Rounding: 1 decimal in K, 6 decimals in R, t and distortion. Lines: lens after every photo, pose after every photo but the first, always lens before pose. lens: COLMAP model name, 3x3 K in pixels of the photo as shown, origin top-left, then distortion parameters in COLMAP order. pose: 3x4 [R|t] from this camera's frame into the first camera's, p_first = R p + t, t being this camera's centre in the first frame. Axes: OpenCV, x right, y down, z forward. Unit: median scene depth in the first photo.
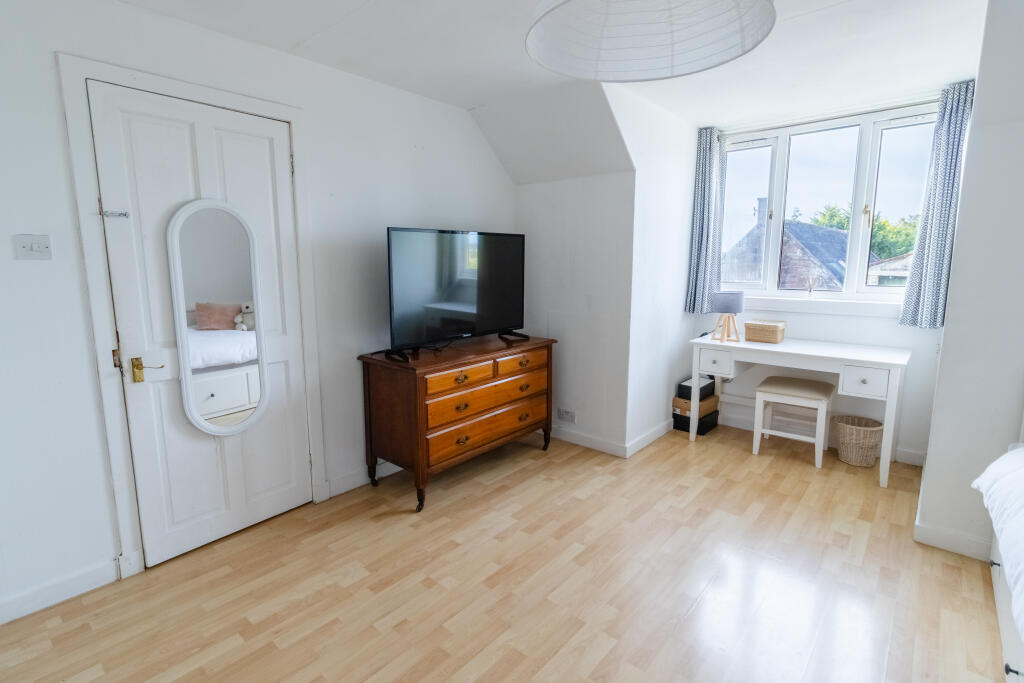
lens RADIAL K [[474.1, 0, 503.4], [0, 474.1, 330.8], [0, 0, 1]] dist [-0.006710, -0.000571]
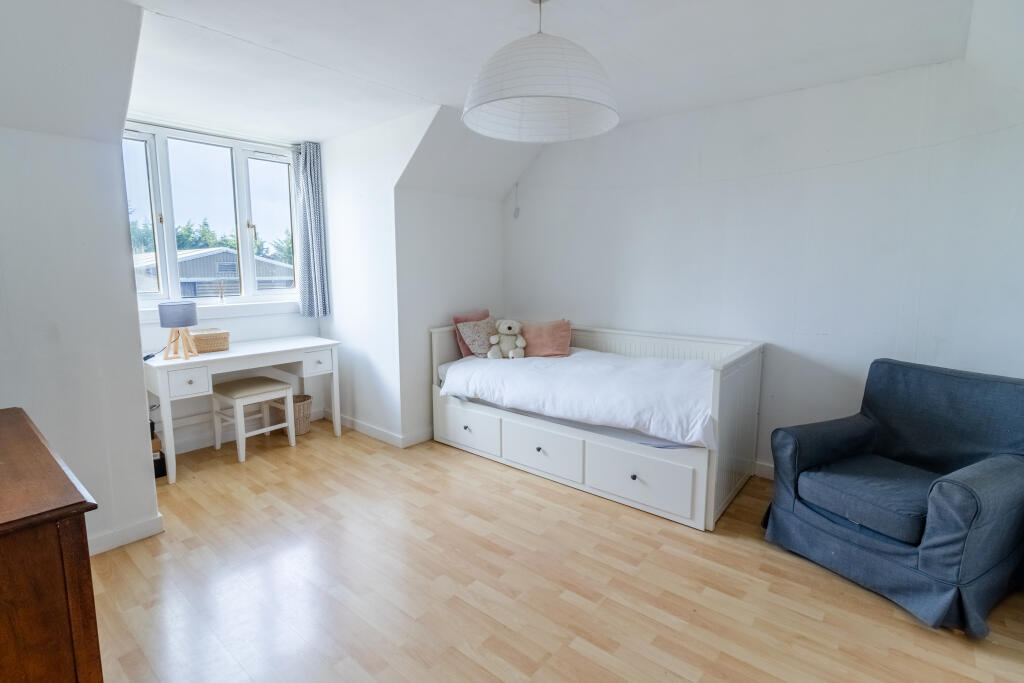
lens RADIAL K [[474.1, 0, 515.3], [0, 474.1, 323.7], [0, 0, 1]] dist [-0.006710, -0.000571]
pose [[-0.005617, -0.112019, 0.993690, -0.464457], [0.146761, 0.982853, 0.111627, -0.055559], [-0.989156, 0.146462, 0.010919, 0.416394]]
